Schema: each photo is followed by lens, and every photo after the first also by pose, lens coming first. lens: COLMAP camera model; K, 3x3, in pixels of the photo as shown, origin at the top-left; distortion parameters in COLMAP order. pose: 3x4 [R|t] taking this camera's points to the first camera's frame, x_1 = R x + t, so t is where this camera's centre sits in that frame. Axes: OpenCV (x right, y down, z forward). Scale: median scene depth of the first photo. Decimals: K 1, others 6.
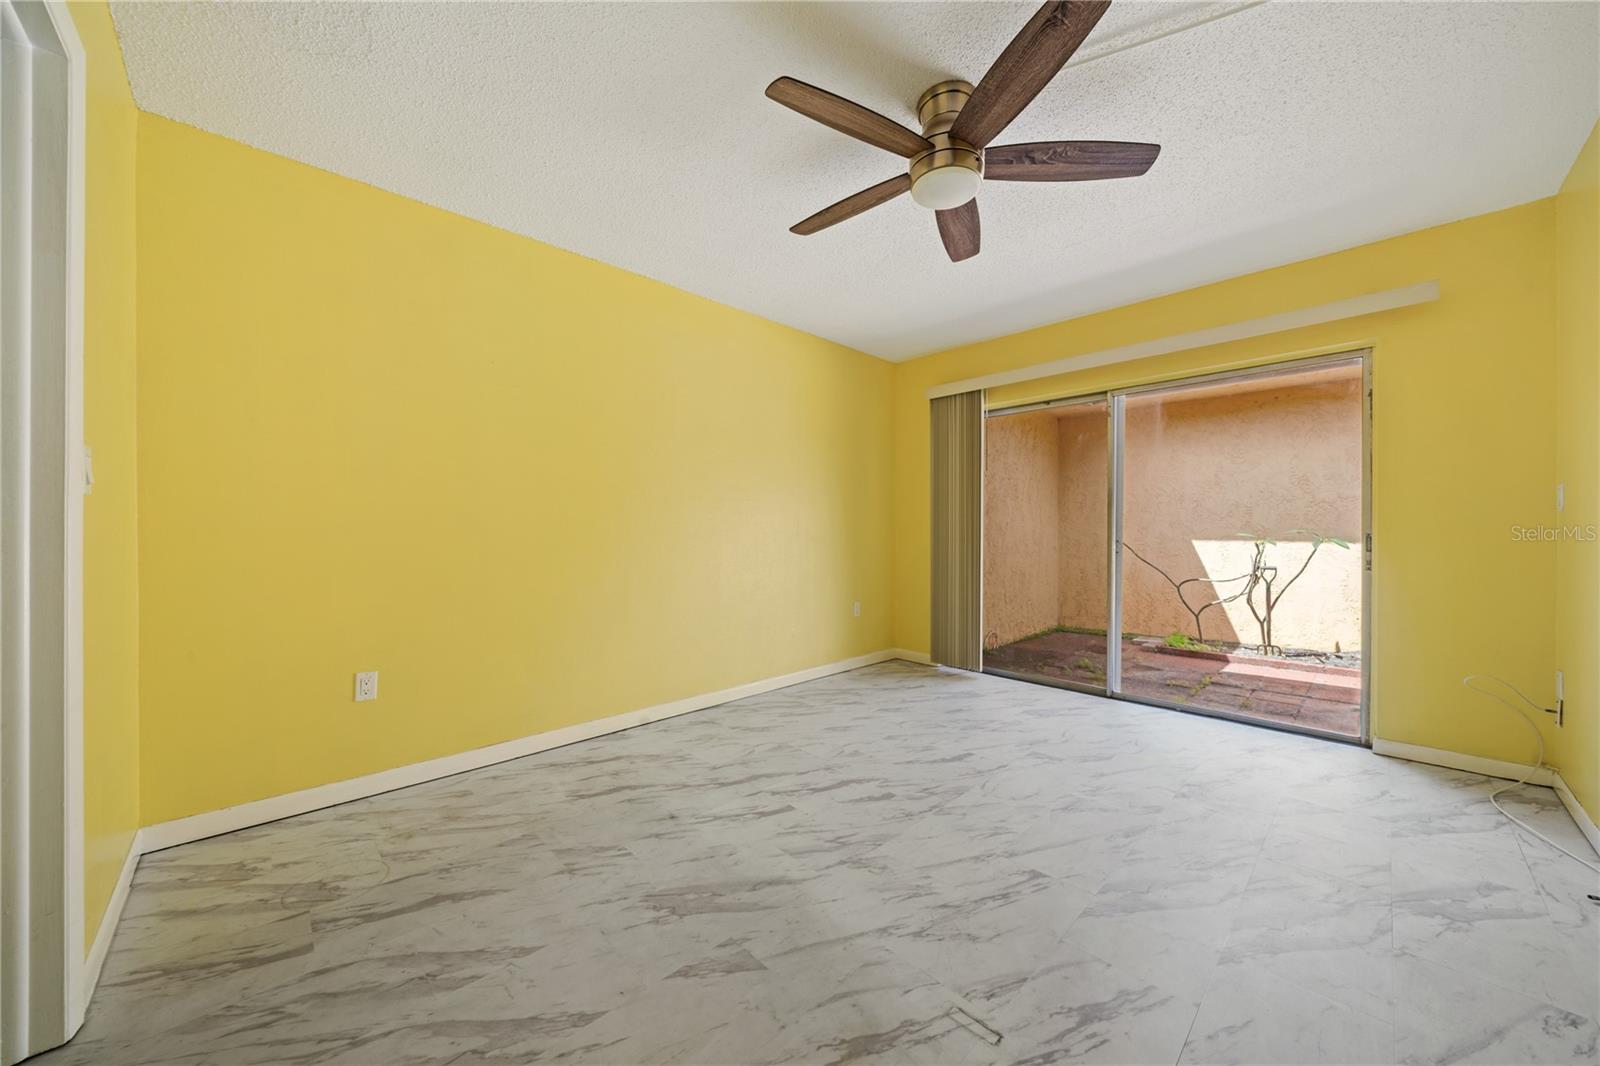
lens RADIAL K [[553.7, 0, 791.7], [0, 553.7, 534.2], [0, 0, 1]] dist [-0.008327, 0.000830]
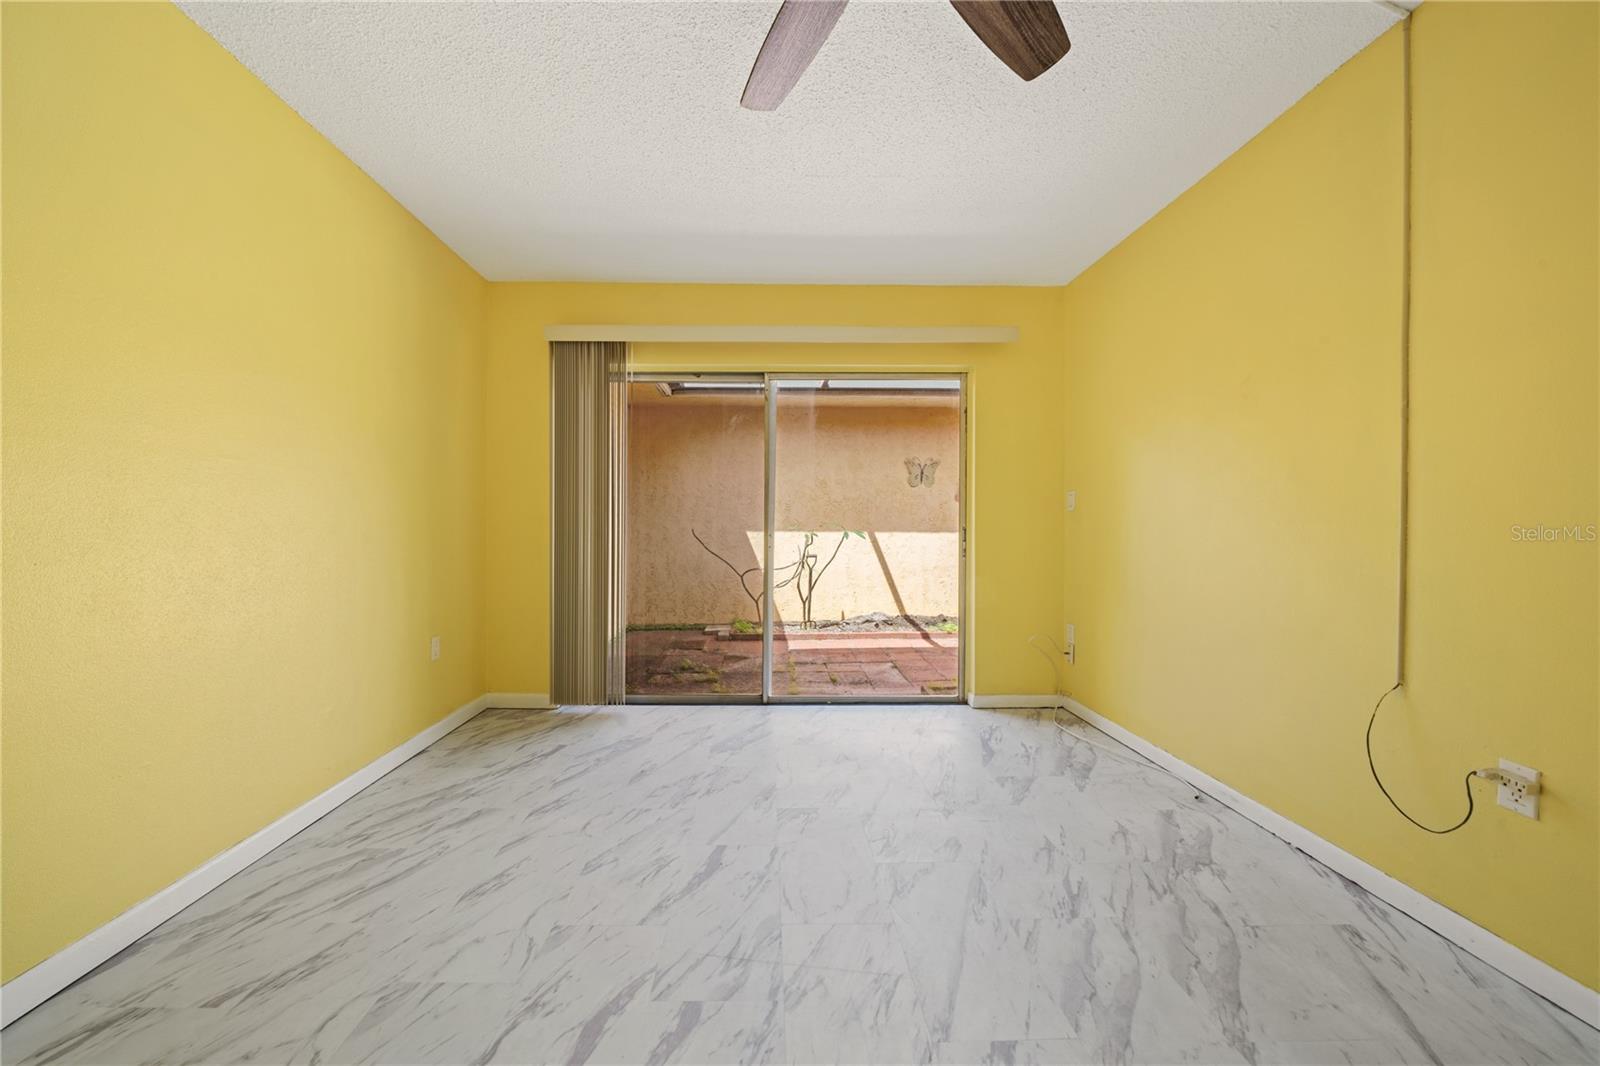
lens RADIAL K [[553.7, 0, 756.1], [0, 553.7, 523.6], [0, 0, 1]] dist [-0.008327, 0.000830]
pose [[0.683039, 0.001916, 0.730379, -0.163391], [0.003181, 0.999979, -0.005598, -0.002124], [-0.730375, 0.006147, 0.683019, 0.541653]]
